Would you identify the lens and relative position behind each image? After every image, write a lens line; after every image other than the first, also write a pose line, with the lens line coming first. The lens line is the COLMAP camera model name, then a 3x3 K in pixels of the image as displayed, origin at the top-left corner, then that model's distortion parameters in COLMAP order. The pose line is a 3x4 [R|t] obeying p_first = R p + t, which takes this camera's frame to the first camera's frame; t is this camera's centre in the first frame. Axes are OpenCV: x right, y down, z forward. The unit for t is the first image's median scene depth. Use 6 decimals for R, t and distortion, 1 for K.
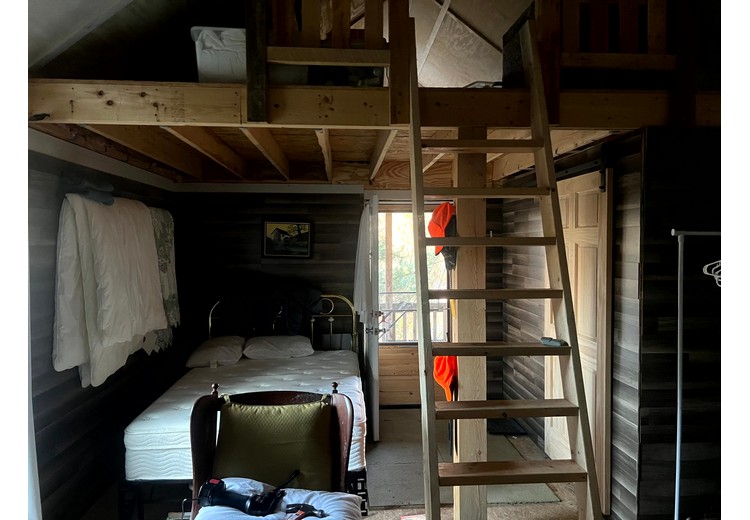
lens RADIAL K [[539.7, 0, 375.7], [0, 539.7, 261.8], [0, 0, 1]] dist [-0.004760, -0.002854]
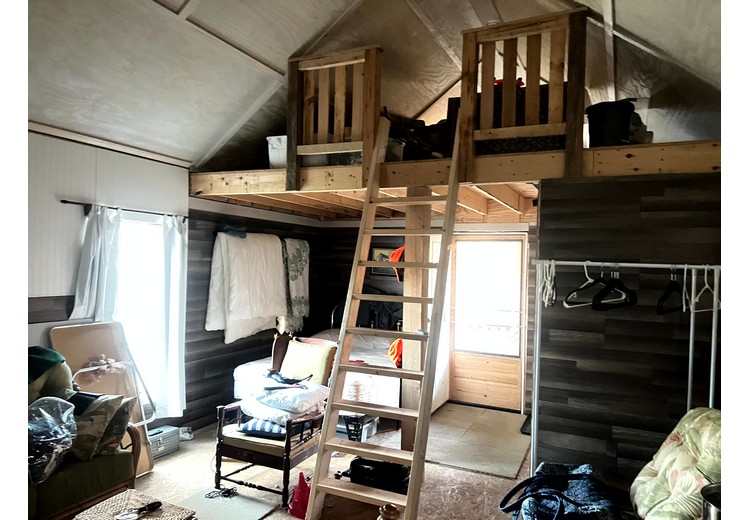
lens RADIAL K [[539.7, 0, 377.8], [0, 539.7, 261.2], [0, 0, 1]] dist [-0.004760, -0.002854]
pose [[0.870023, 0.025525, -0.492350, 0.806818], [-0.048915, 0.998200, -0.034687, 0.007667], [0.490578, 0.054262, 0.869706, -0.309879]]
